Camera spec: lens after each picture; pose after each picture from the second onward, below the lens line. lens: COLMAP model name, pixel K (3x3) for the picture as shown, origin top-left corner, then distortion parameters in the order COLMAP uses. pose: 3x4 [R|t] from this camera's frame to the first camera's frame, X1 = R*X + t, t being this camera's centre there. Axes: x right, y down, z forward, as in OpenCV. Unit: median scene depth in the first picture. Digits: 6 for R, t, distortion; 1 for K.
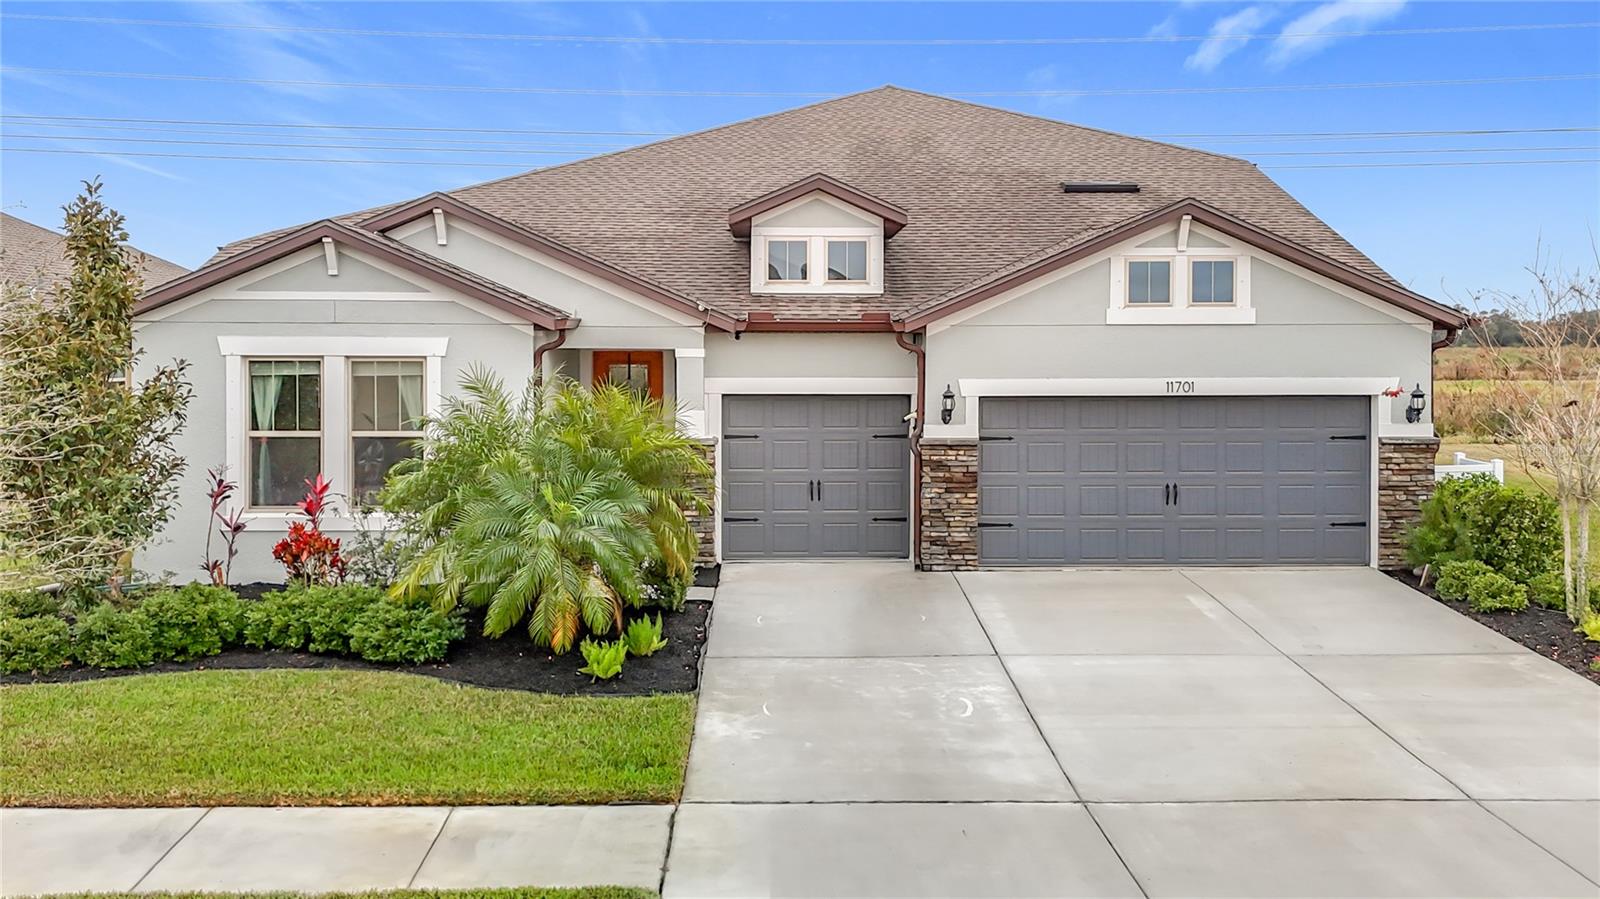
lens RADIAL K [[1373.3, 0, 802.6], [0, 1373.3, 338.8], [0, 0, 1]] dist [0.030509, -0.005371]
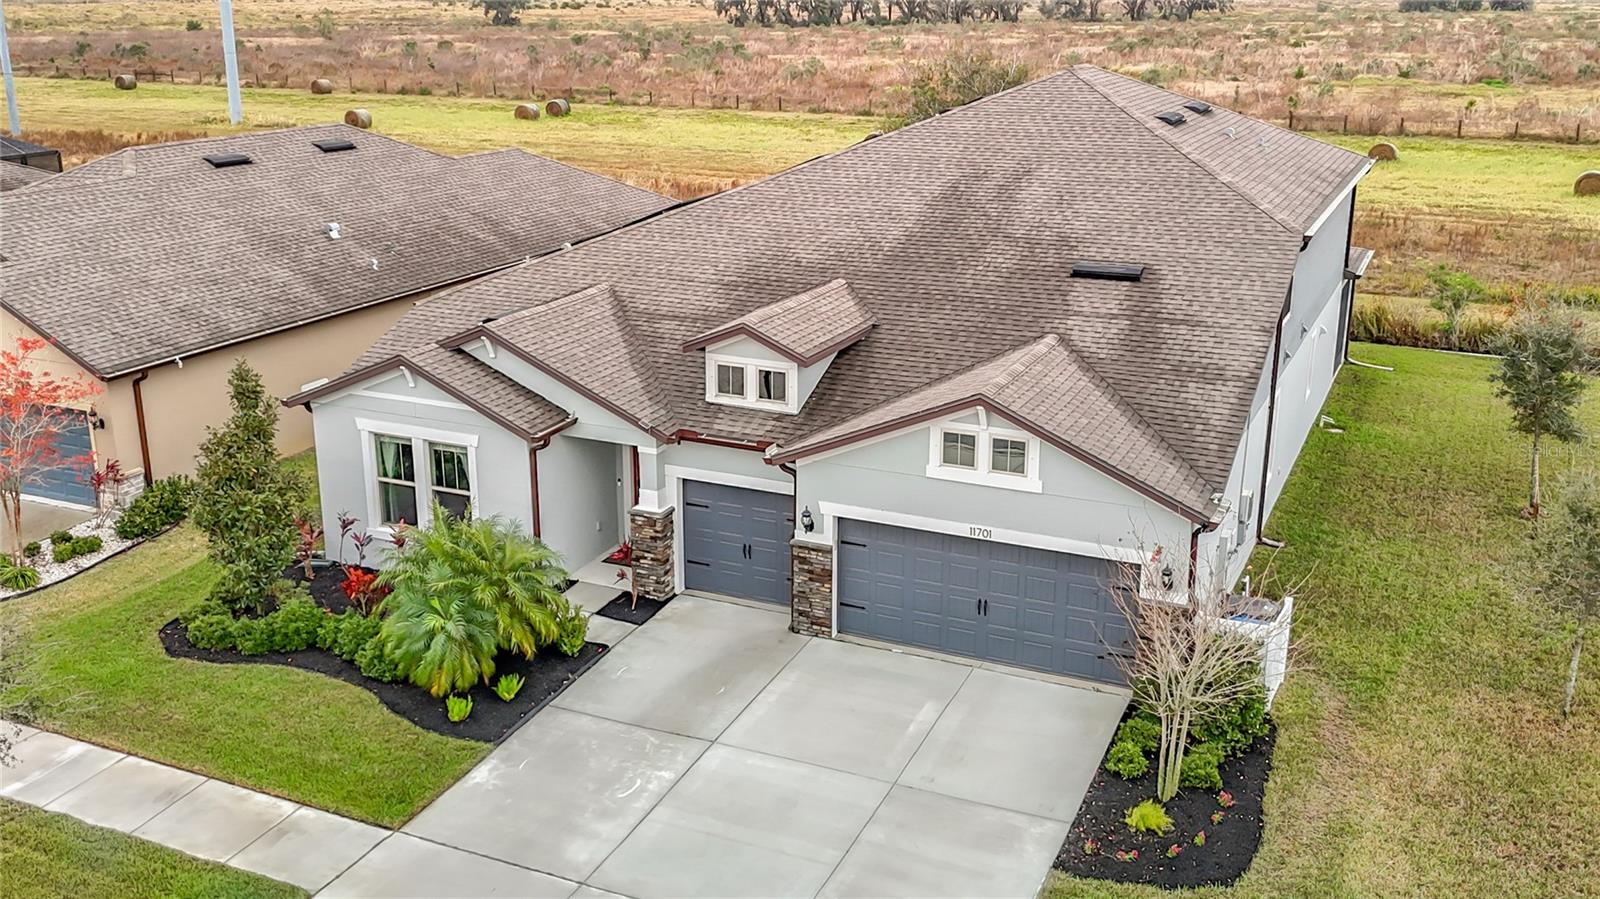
lens RADIAL K [[1522.8, 0, 796.4], [0, 1522.8, 420.8], [0, 0, 1]] dist [0.030076, -0.009649]
pose [[0.897724, 0.123207, -0.422979, 0.697531], [0.000517, 0.959804, 0.280672, -0.449840], [0.440557, -0.252185, 0.861575, -0.233620]]
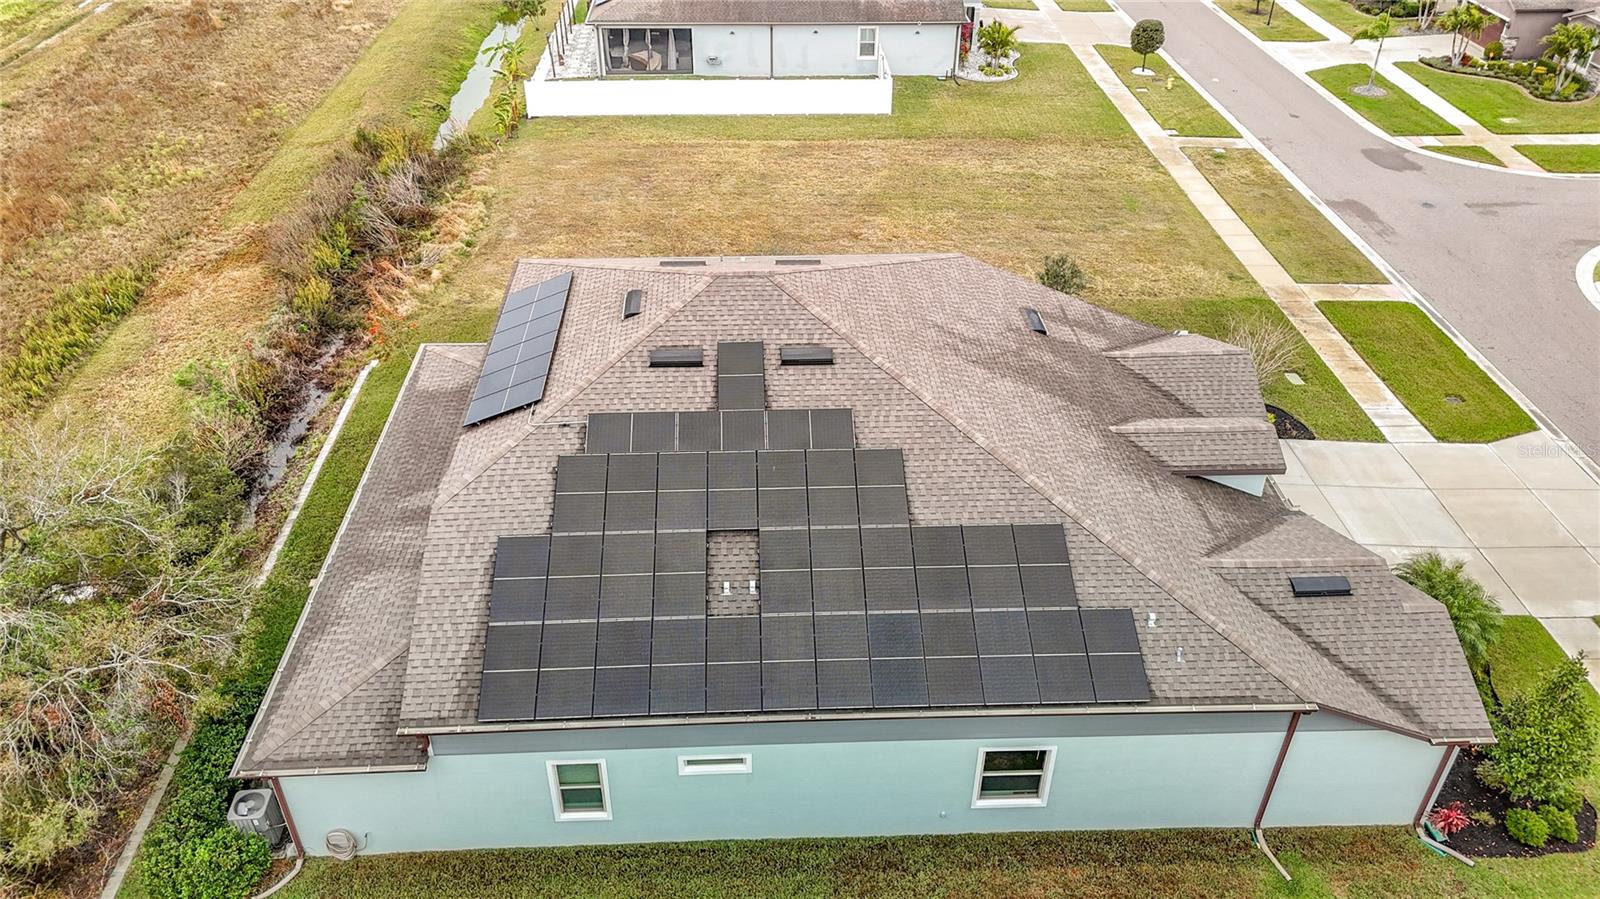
lens RADIAL K [[1191.1, 0, 802.8], [0, 1191.1, 419.5], [0, 0, 1]] dist [0.050089, -0.003704]
pose [[-0.028988, -0.551178, 0.833884, -1.448273], [-0.016716, 0.834385, 0.550929, -1.102972], [-0.999440, 0.002031, -0.033401, 1.803492]]
